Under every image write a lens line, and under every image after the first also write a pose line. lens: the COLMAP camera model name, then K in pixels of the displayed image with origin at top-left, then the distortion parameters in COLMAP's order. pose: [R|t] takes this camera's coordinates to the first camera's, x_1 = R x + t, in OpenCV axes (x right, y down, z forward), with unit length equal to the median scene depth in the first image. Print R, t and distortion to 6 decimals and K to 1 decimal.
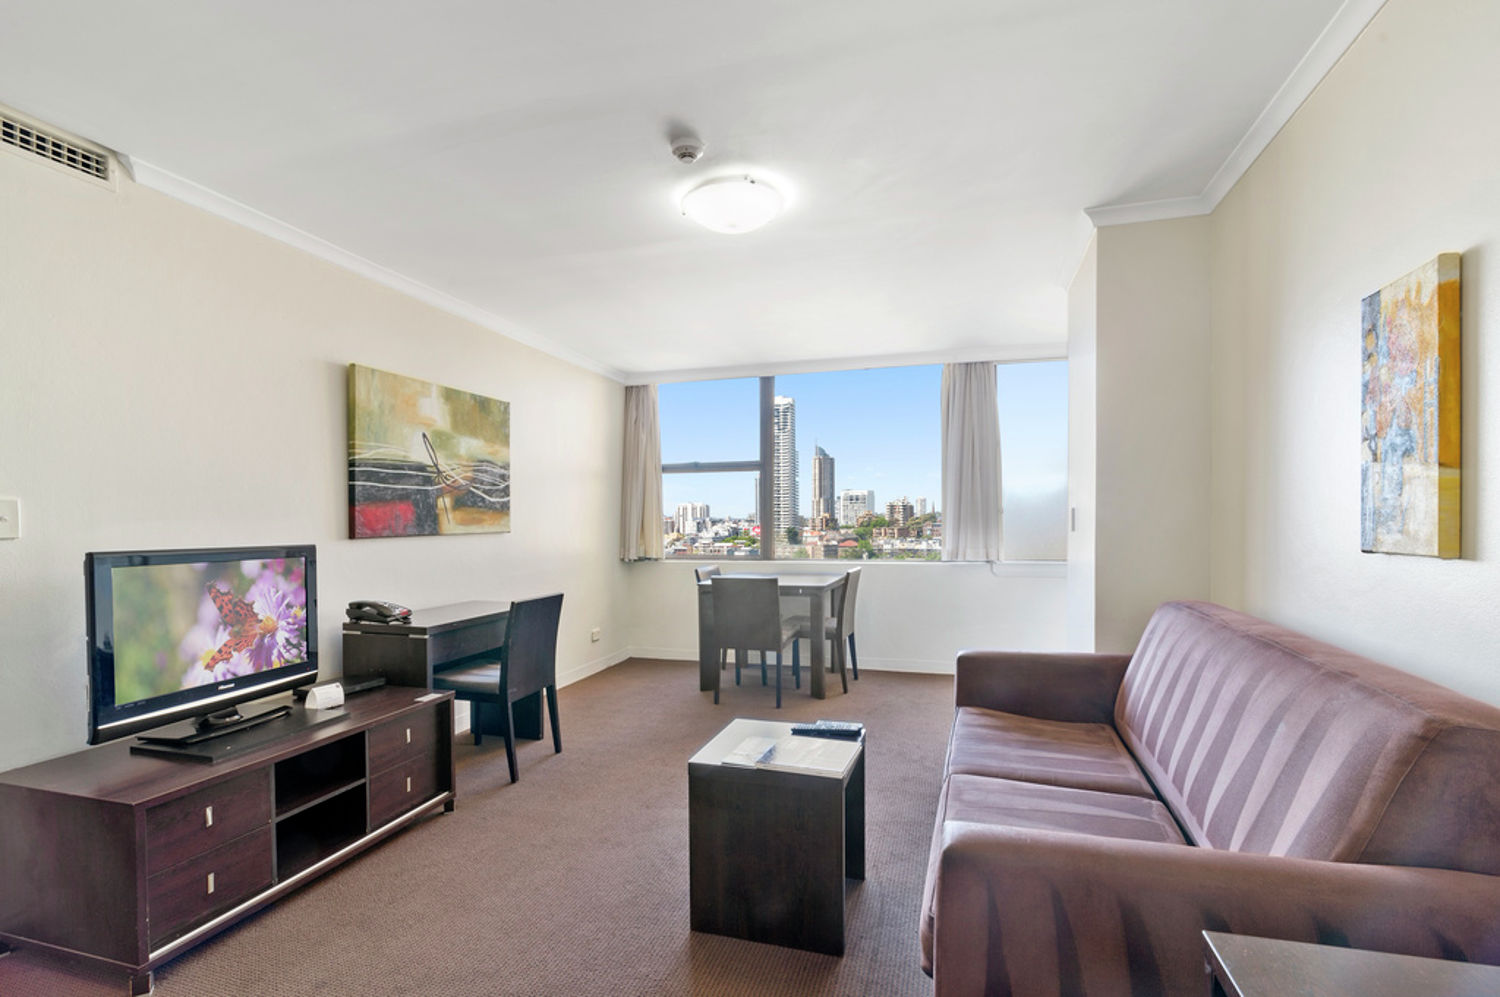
lens RADIAL K [[682.8, 0, 758.7], [0, 682.8, 520.2], [0, 0, 1]] dist [-0.001154, -0.000134]
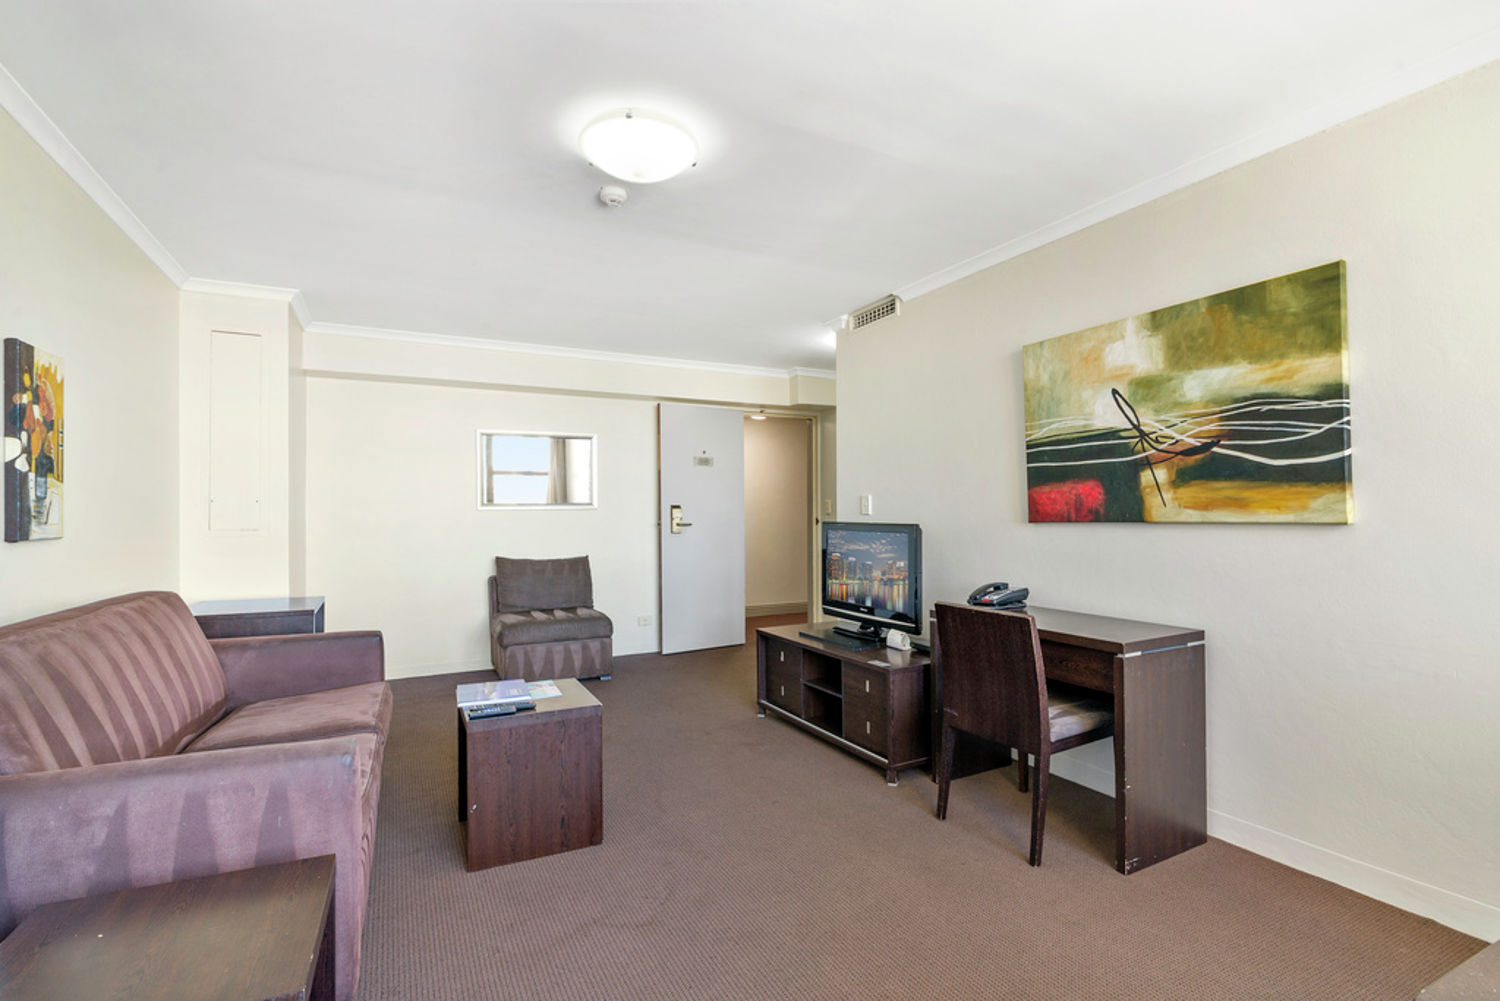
lens RADIAL K [[703.5, 0, 750.0], [0, 703.5, 500.5], [0, 0, 1]] dist [-0.000141, 0.000039]
pose [[-0.728623, 0.005195, -0.684895, 0.348342], [0.015405, 0.999843, -0.008804, -0.001224], [0.684742, -0.016966, -0.728588, 1.281817]]
